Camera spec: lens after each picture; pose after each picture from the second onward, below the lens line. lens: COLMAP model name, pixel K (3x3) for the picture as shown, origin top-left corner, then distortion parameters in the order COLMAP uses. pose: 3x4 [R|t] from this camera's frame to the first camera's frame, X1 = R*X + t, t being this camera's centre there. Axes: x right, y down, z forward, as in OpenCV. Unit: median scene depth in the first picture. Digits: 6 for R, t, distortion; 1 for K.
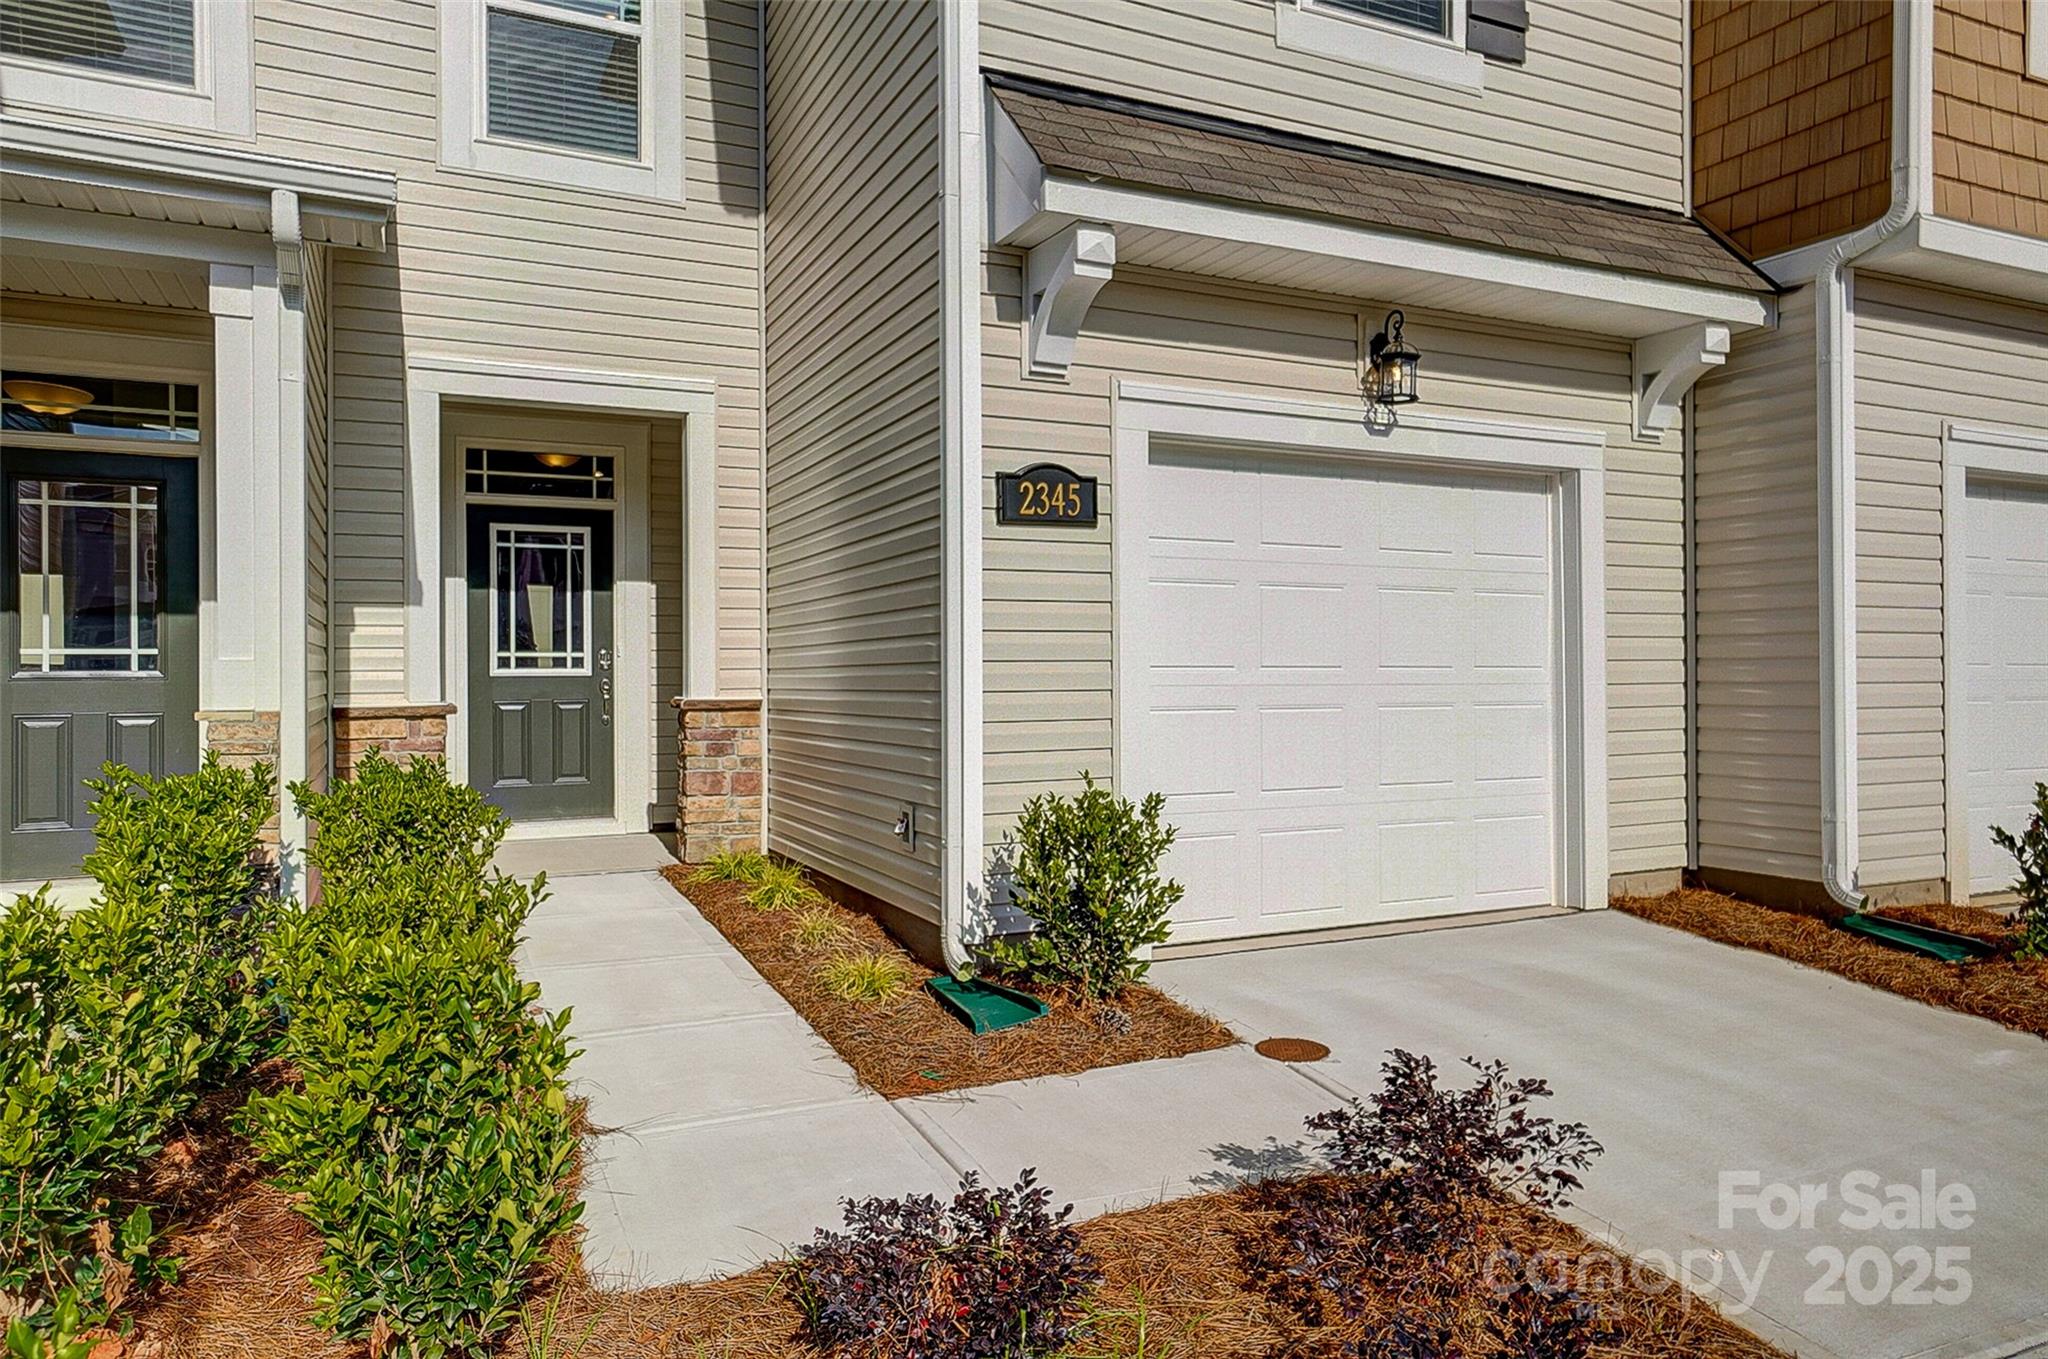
lens RADIAL K [[1283.0, 0, 1021.5], [0, 1283.0, 678.4], [0, 0, 1]] dist [0.002862, 0.002644]
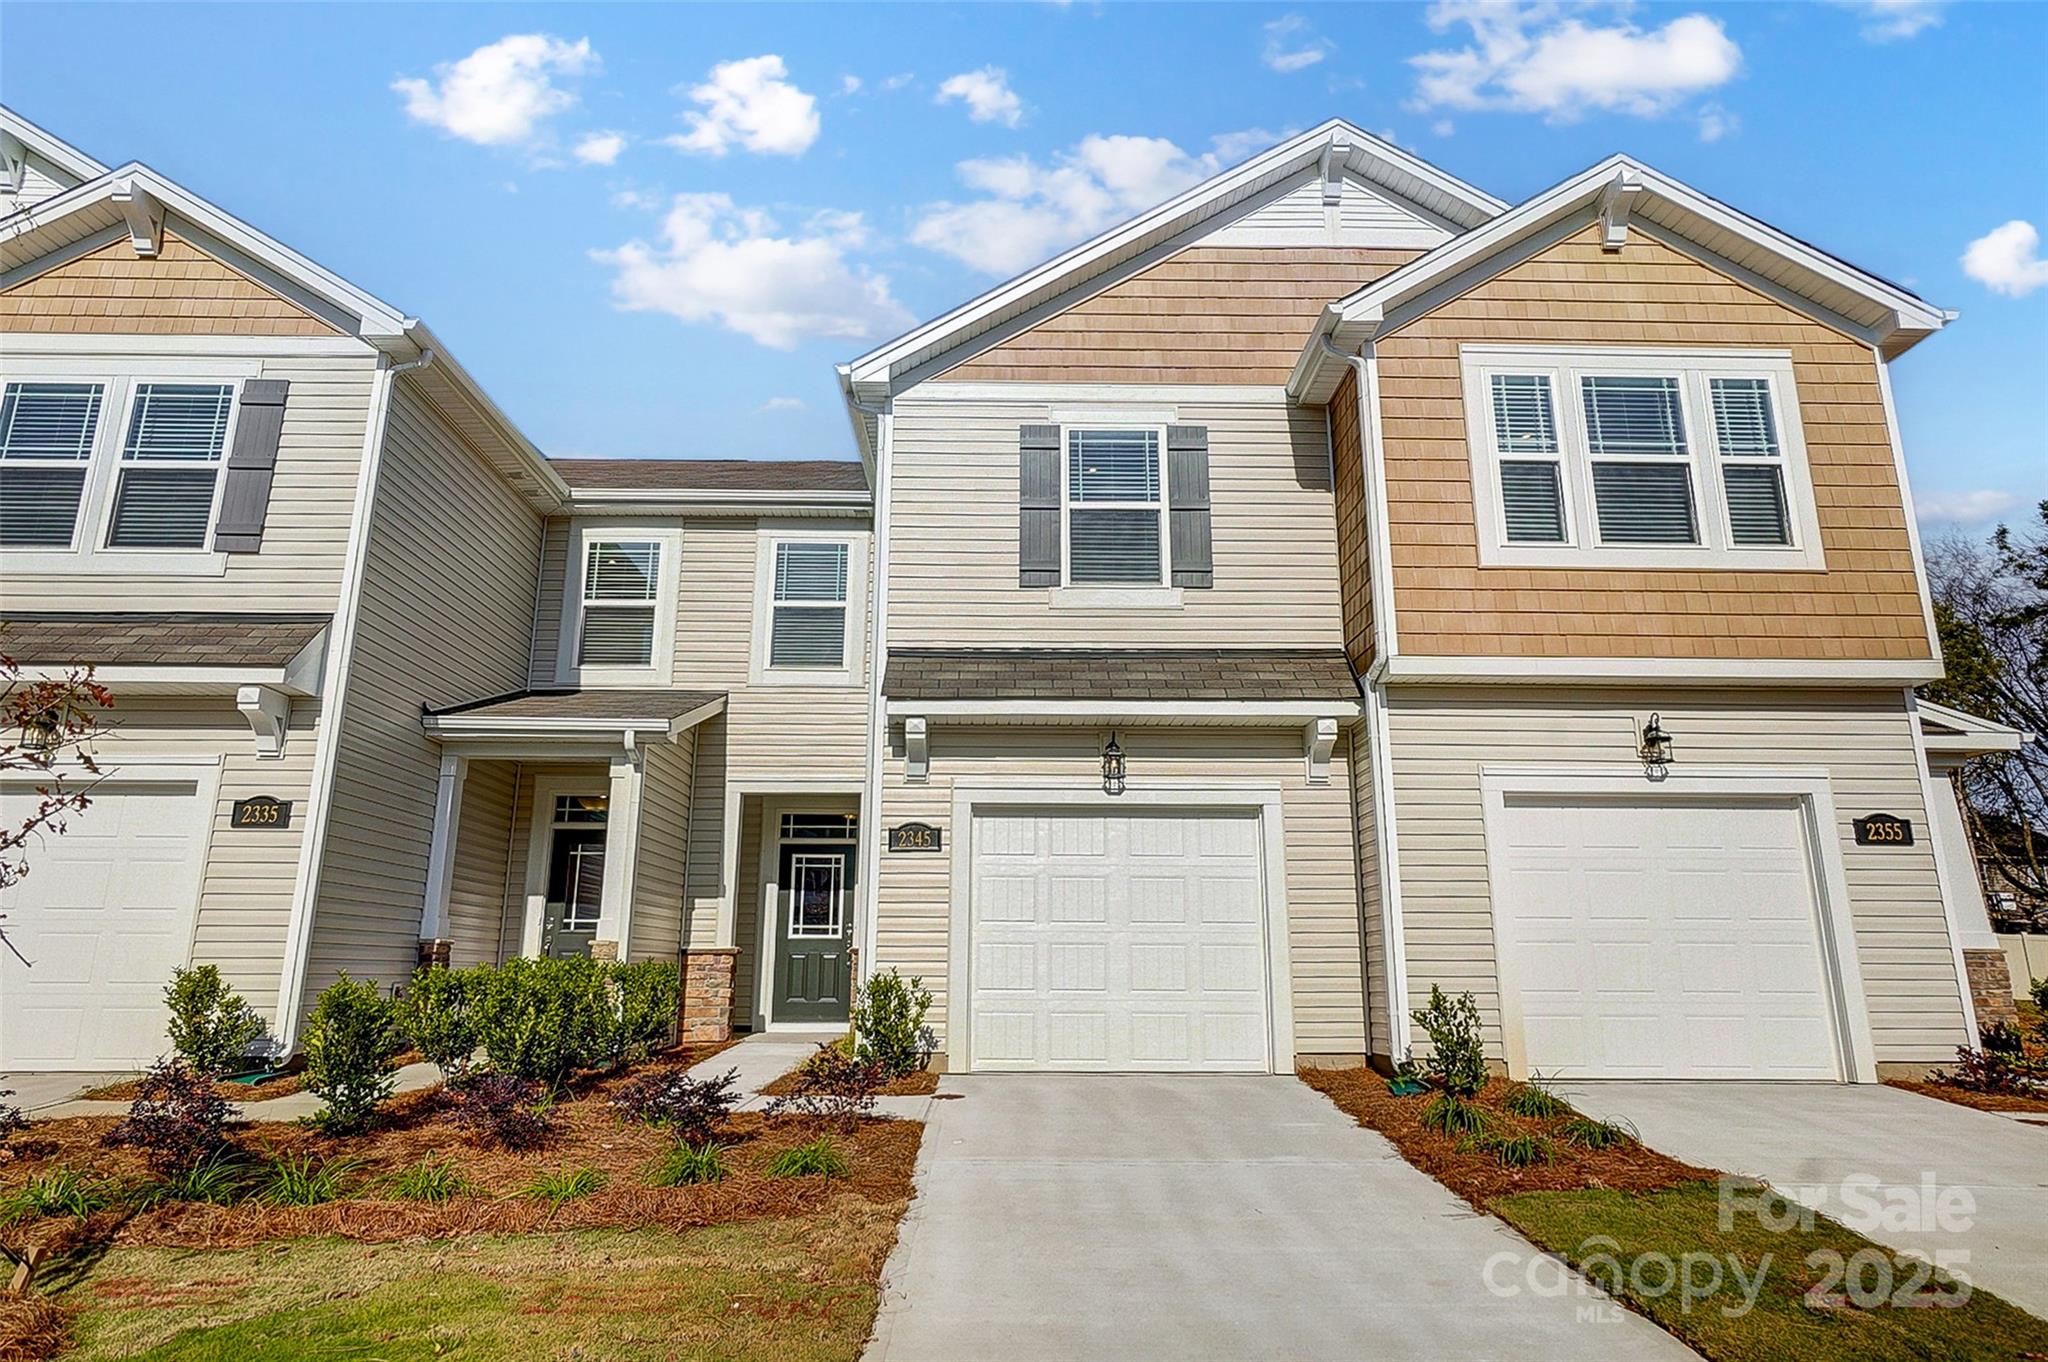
lens RADIAL K [[1153.4, 0, 1020.2], [0, 1153.4, 687.7], [0, 0, 1]] dist [-0.022777, -0.000104]
pose [[0.914954, -0.089729, -0.393456, 0.752831], [-0.008793, 0.970304, -0.241728, 0.059876], [0.403462, 0.224630, 0.886995, -0.526789]]
